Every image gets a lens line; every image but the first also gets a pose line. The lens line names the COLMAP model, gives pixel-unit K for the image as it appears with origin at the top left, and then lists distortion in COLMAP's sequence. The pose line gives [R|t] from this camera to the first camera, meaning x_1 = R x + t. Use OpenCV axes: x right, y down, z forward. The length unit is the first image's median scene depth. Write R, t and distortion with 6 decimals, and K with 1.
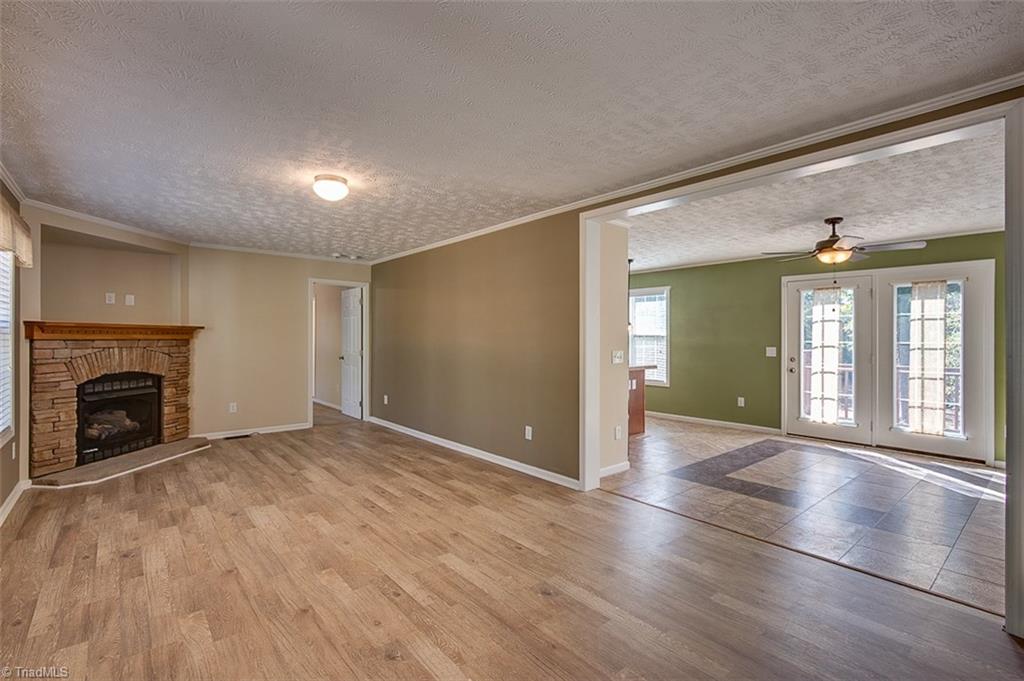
lens RADIAL K [[476.9, 0, 504.8], [0, 476.9, 336.1], [0, 0, 1]] dist [-0.008902, 0.000130]
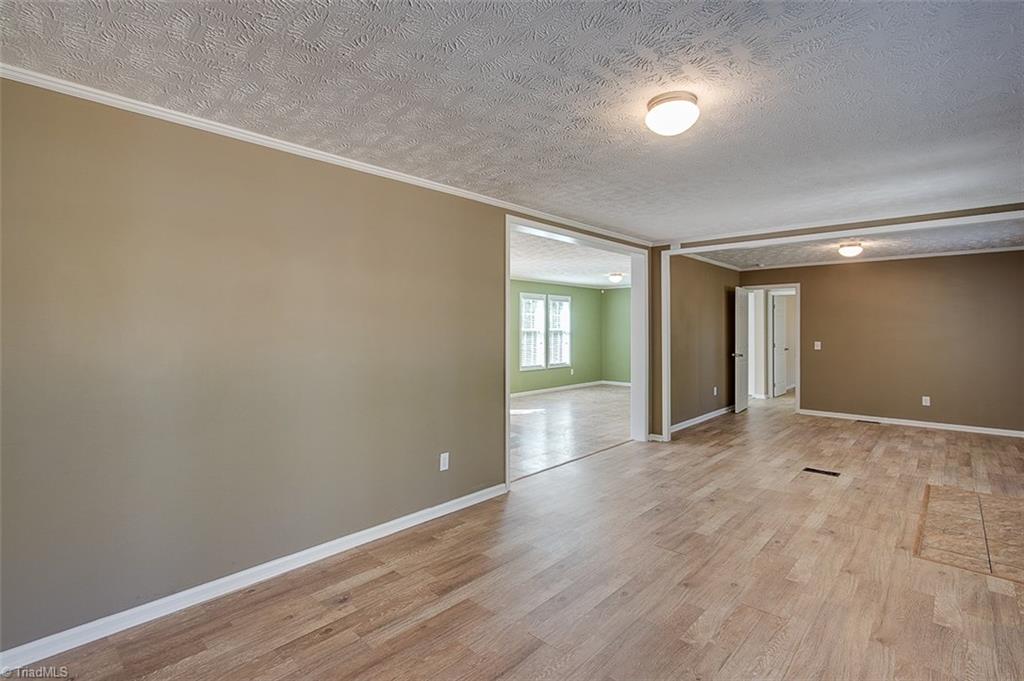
lens RADIAL K [[480.8, 0, 517.8], [0, 480.8, 321.3], [0, 0, 1]] dist [-0.002430, 0.000256]
pose [[-0.146597, 0.012109, 0.989122, -1.261674], [-0.007058, 0.999887, -0.013287, -0.028946], [-0.989171, -0.008929, -0.146495, 1.682429]]
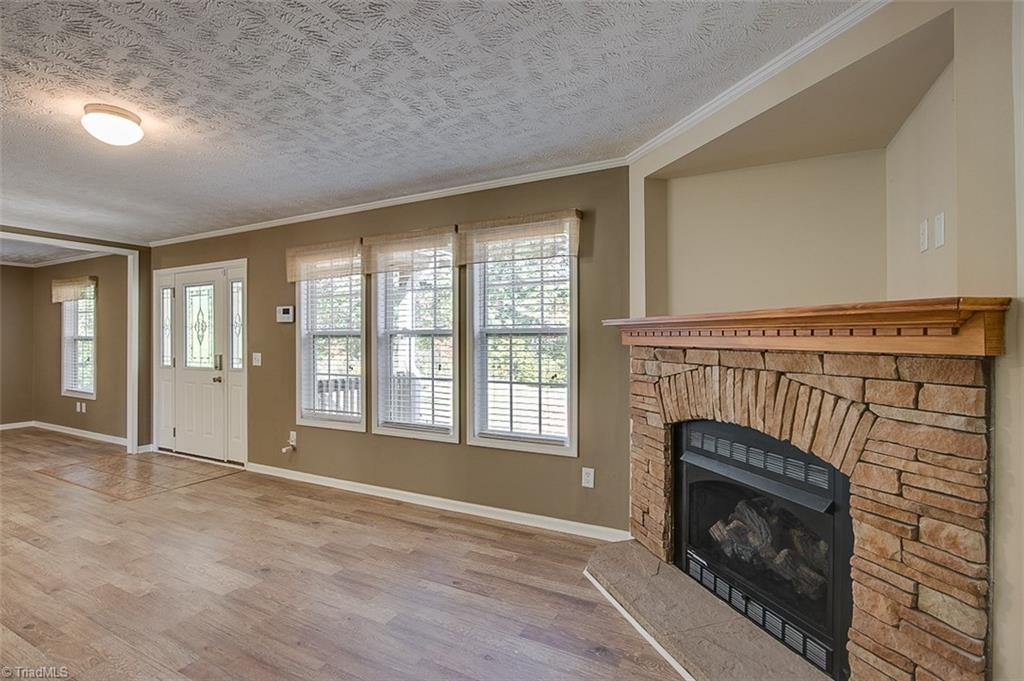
lens RADIAL K [[476.9, 0, 504.8], [0, 476.9, 336.1], [0, 0, 1]] dist [-0.008902, 0.000130]
pose [[-0.920622, -0.004450, -0.390430, -0.796770], [-0.000796, 0.999954, -0.009520, 0.000388], [0.390455, -0.008454, -0.920583, 2.384279]]
